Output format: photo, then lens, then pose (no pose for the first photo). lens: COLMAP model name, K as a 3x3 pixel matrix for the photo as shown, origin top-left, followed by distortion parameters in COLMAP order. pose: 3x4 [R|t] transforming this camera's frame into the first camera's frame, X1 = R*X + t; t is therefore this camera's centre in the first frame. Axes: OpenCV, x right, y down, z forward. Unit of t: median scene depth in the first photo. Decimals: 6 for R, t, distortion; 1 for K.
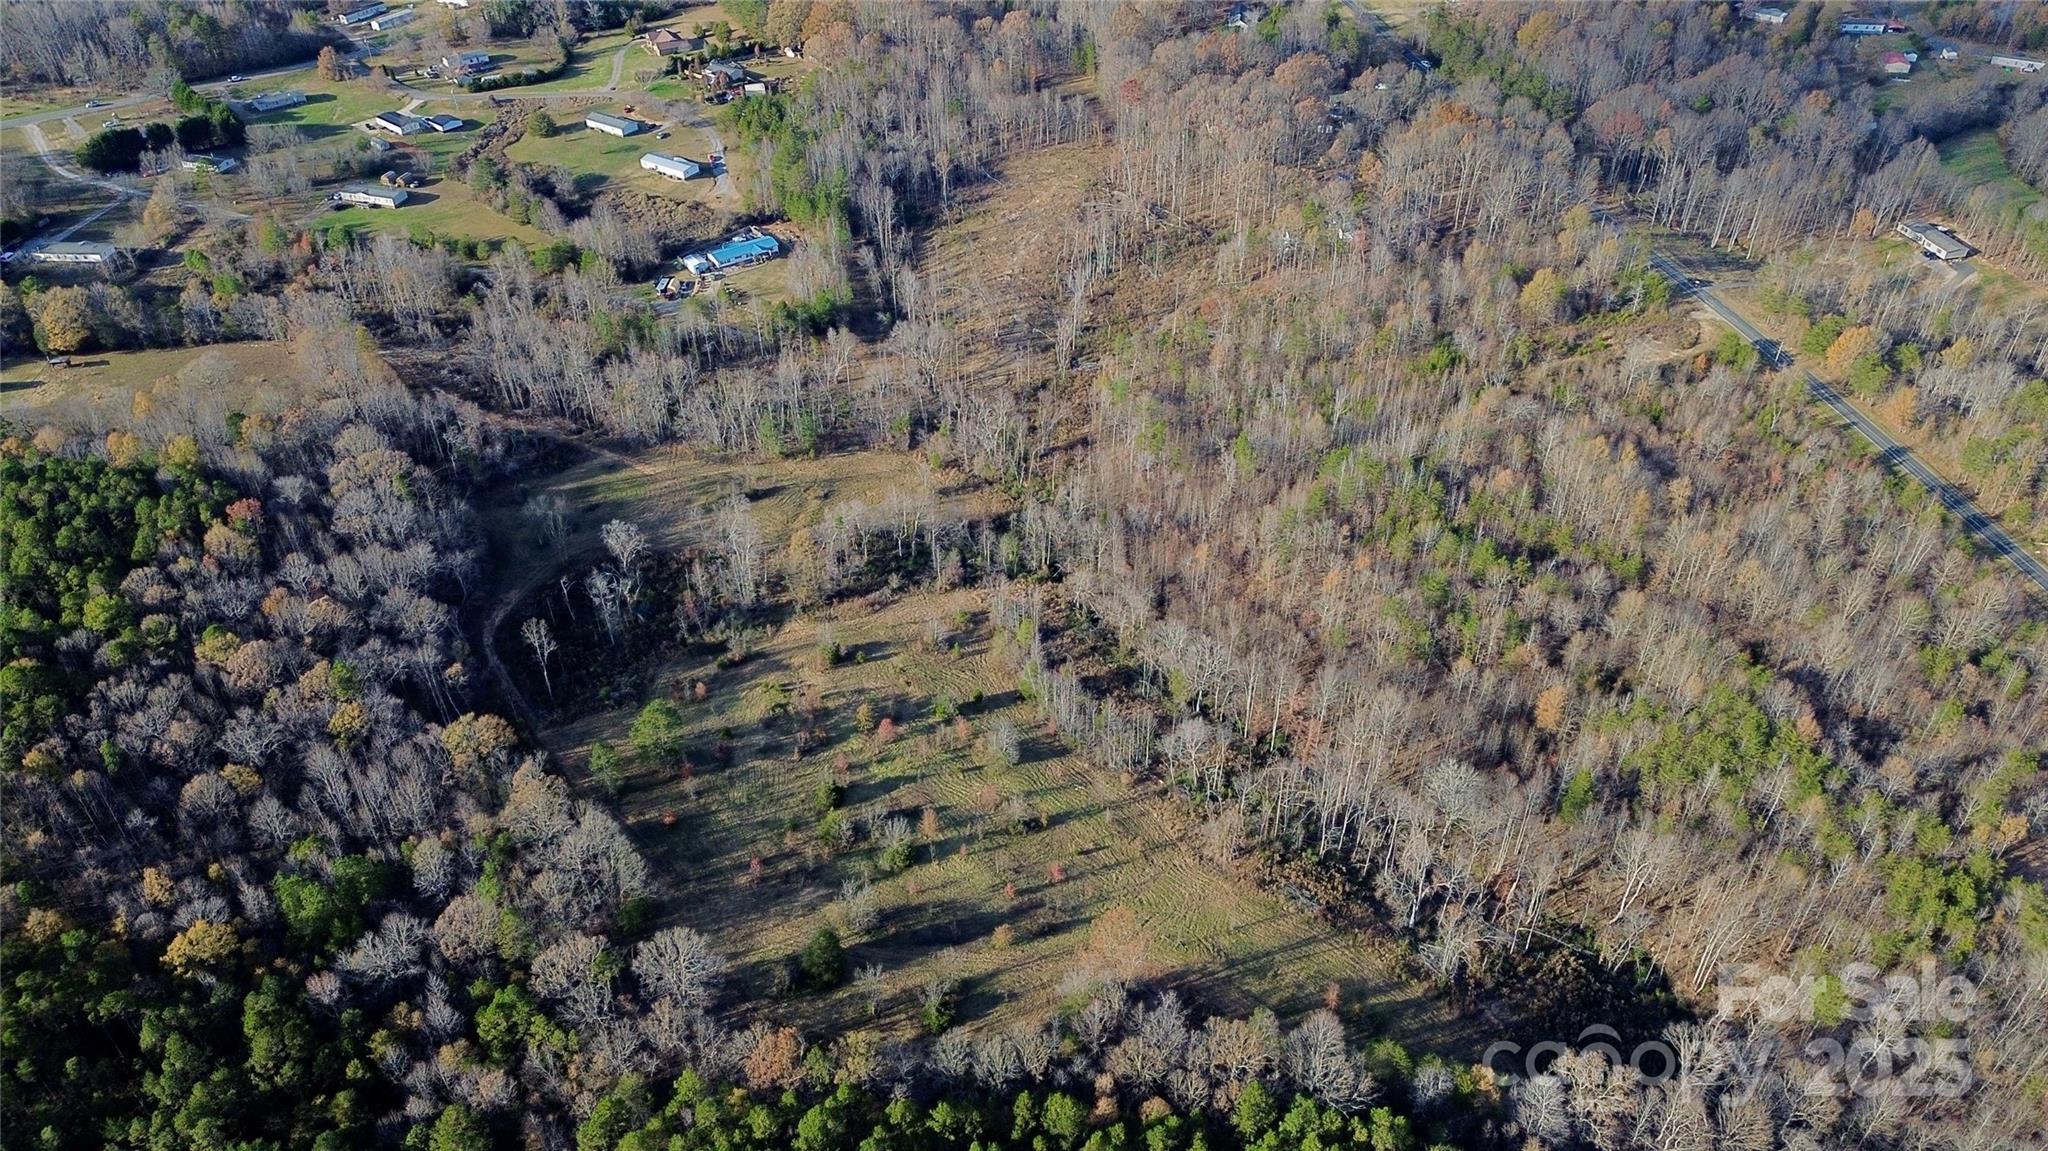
lens RADIAL K [[1469.5, 0, 1024.0], [0, 1469.5, 575.5], [0, 0, 1]] dist [0.091352, -0.089030]
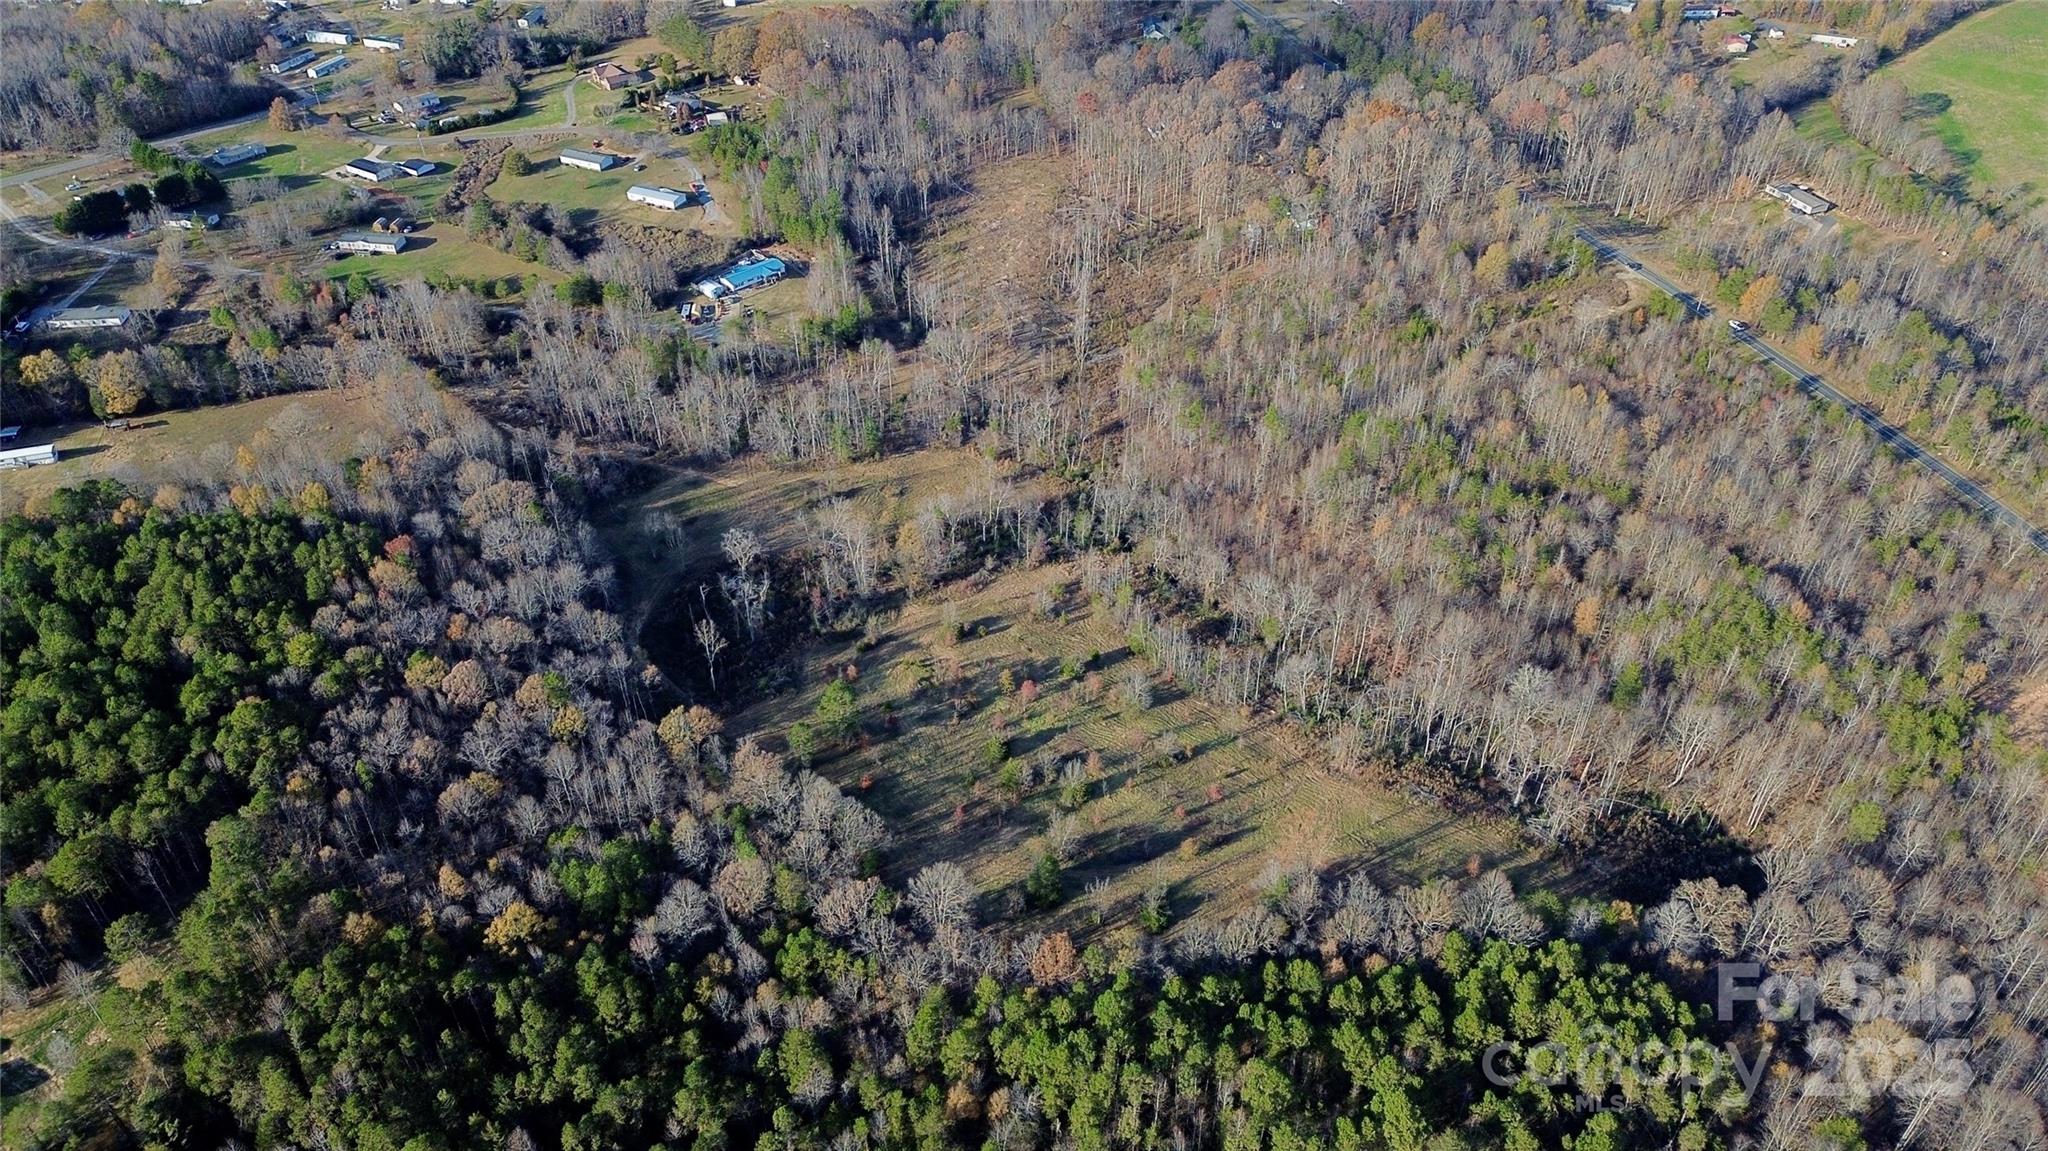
lens RADIAL K [[1469.5, 0, 1024.0], [0, 1469.5, 575.5], [0, 0, 1]] dist [0.091352, -0.089030]
pose [[0.989014, -0.088418, 0.118467, -0.211322], [0.088240, 0.996076, 0.006757, 0.009125], [-0.118599, 0.003771, 0.992935, -0.109570]]
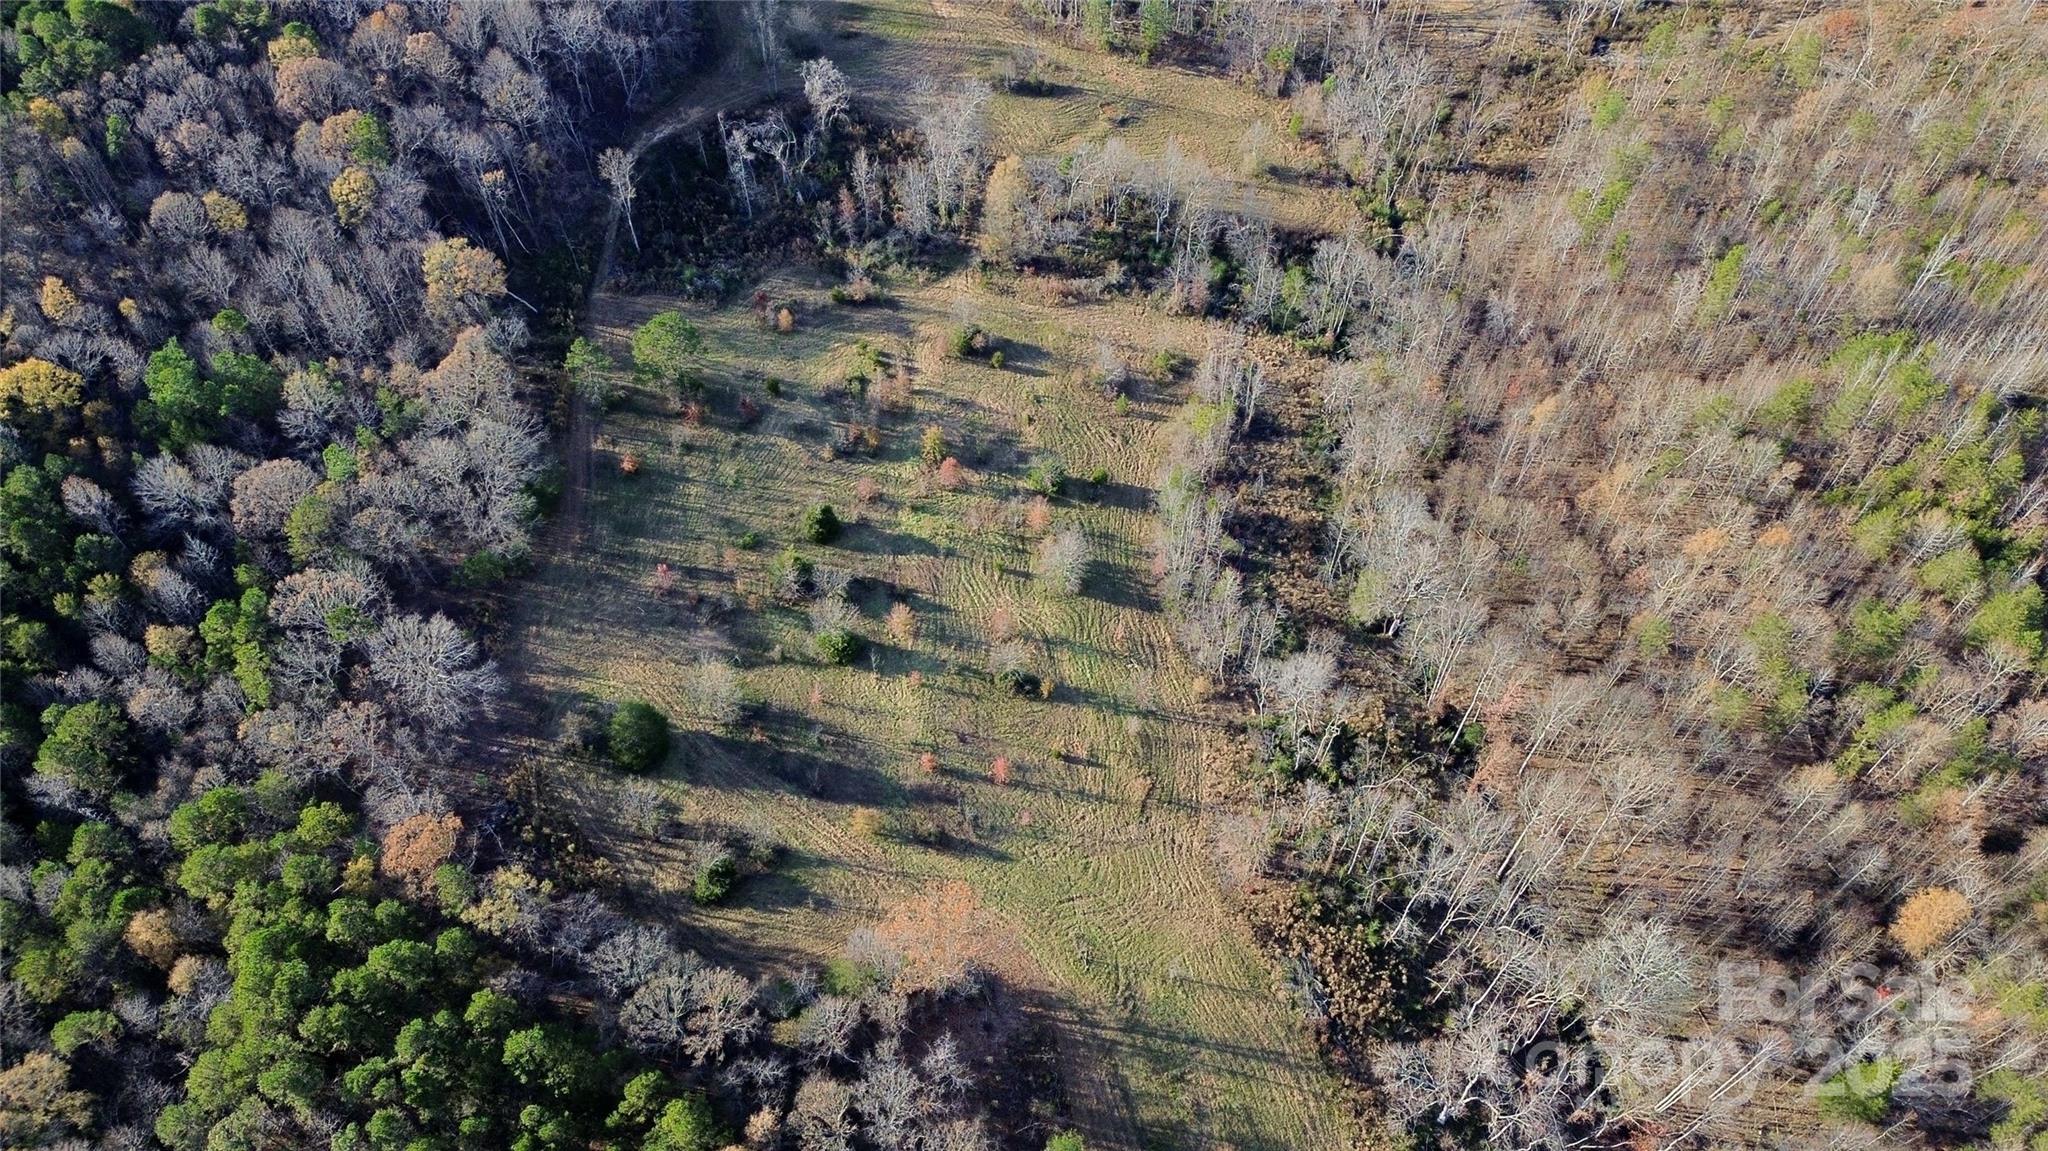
lens RADIAL K [[1489.5, 0, 1000.2], [0, 1489.5, 579.1], [0, 0, 1]] dist [0.092279, -0.096210]
pose [[0.838103, 0.437626, -0.325679, 0.180428], [-0.332454, 0.883090, 0.331099, -0.094392], [0.432501, -0.169222, 0.885611, 0.336821]]
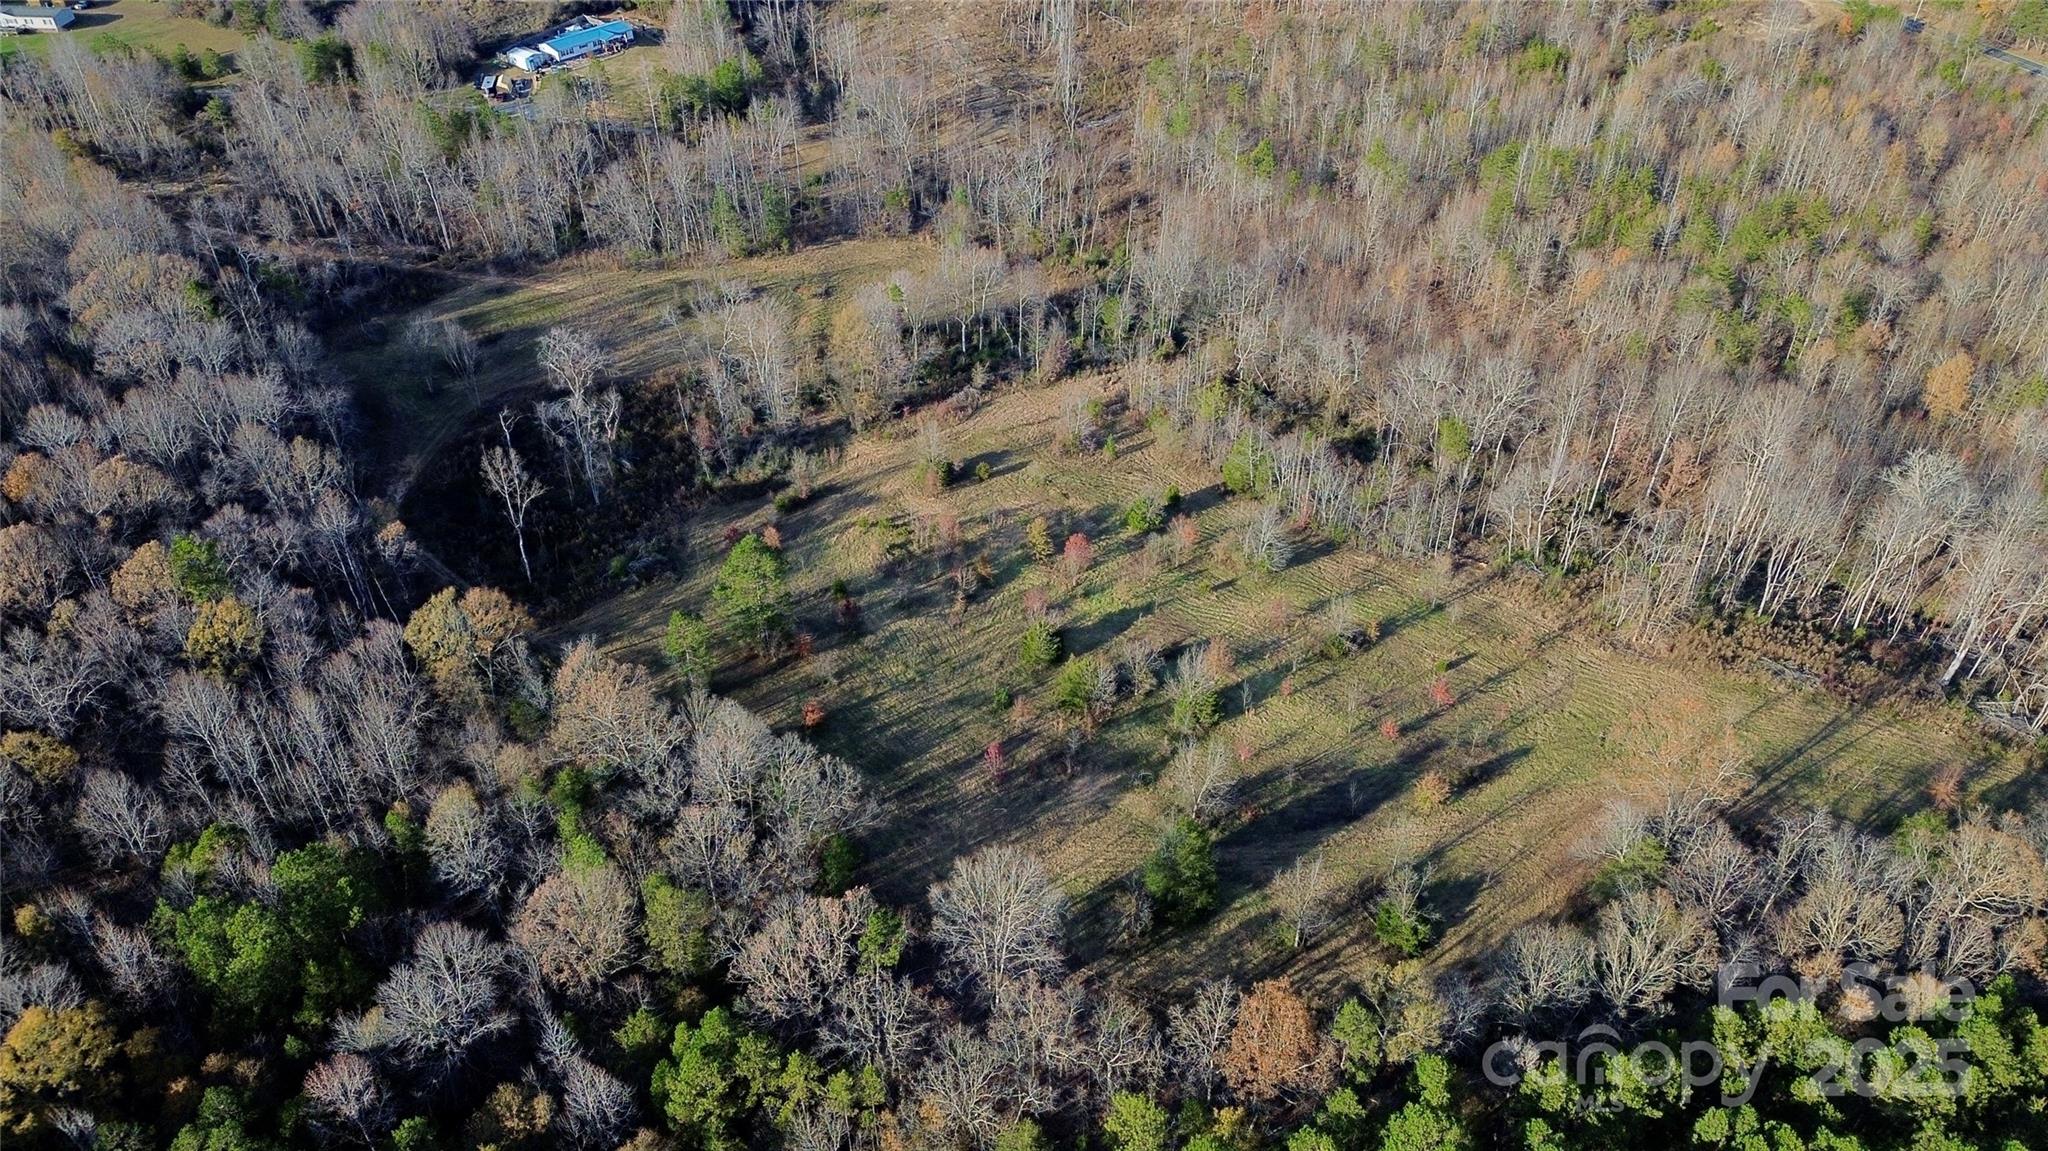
lens RADIAL K [[1456.2, 0, 1034.4], [0, 1456.2, 578.8], [0, 0, 1]] dist [0.057208, -0.038689]
pose [[0.970140, -0.144347, 0.194916, -0.229588], [0.142912, 0.989502, 0.021482, 0.095636], [-0.195971, 0.007015, 0.980585, 0.346464]]
